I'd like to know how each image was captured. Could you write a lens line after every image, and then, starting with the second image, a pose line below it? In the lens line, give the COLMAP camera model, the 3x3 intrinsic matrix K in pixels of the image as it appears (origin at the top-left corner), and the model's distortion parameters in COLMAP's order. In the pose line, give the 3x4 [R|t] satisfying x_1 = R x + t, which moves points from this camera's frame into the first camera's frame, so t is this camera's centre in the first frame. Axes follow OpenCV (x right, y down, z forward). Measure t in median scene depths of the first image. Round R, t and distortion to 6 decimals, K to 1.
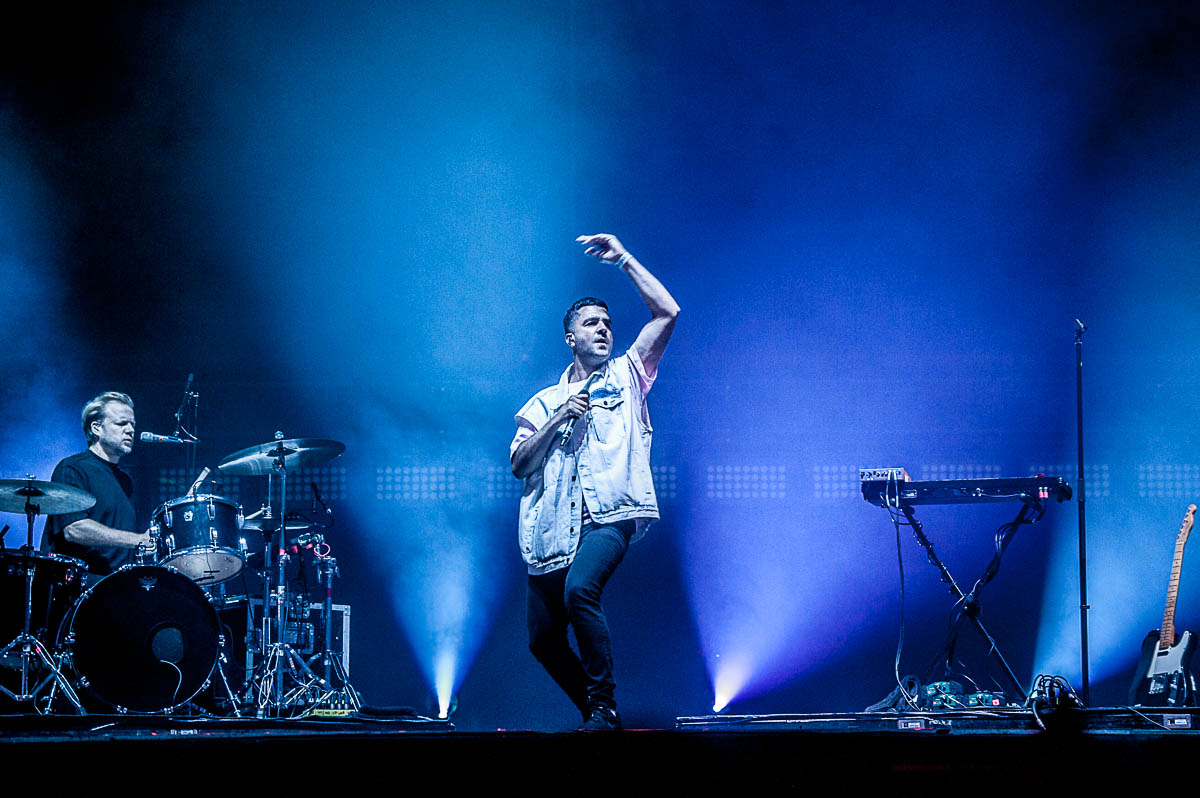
lens RADIAL K [[4434.9, 0, 601.2], [0, 4434.9, 397.7], [0, 0, 1]] dist [0.849505, 0.000000]
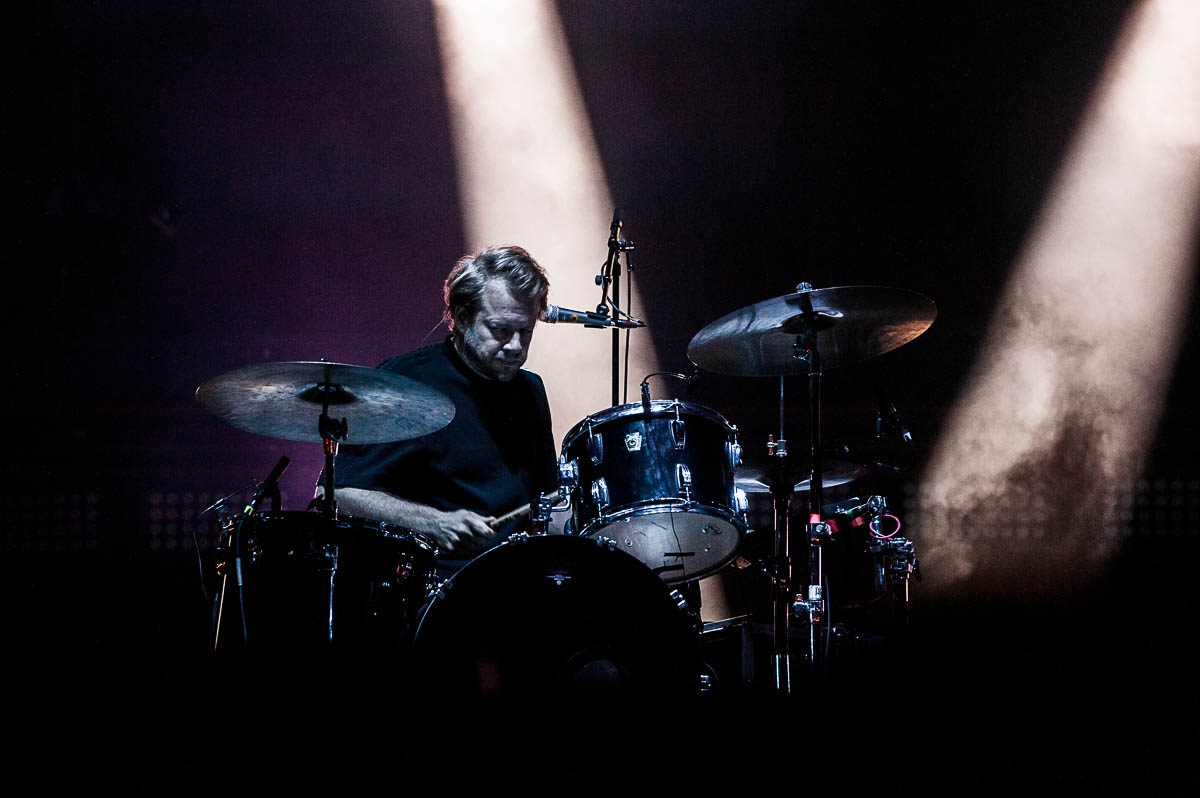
lens RADIAL K [[6590.6, 0, 599.3], [0, 6590.6, 394.4], [0, 0, 1]] dist [3.403512, 0.000000]
pose [[0.996363, -0.009745, -0.084654, -0.032950], [0.008741, 0.999887, -0.012230, 0.030158], [0.084764, 0.011445, 0.996335, 0.255670]]
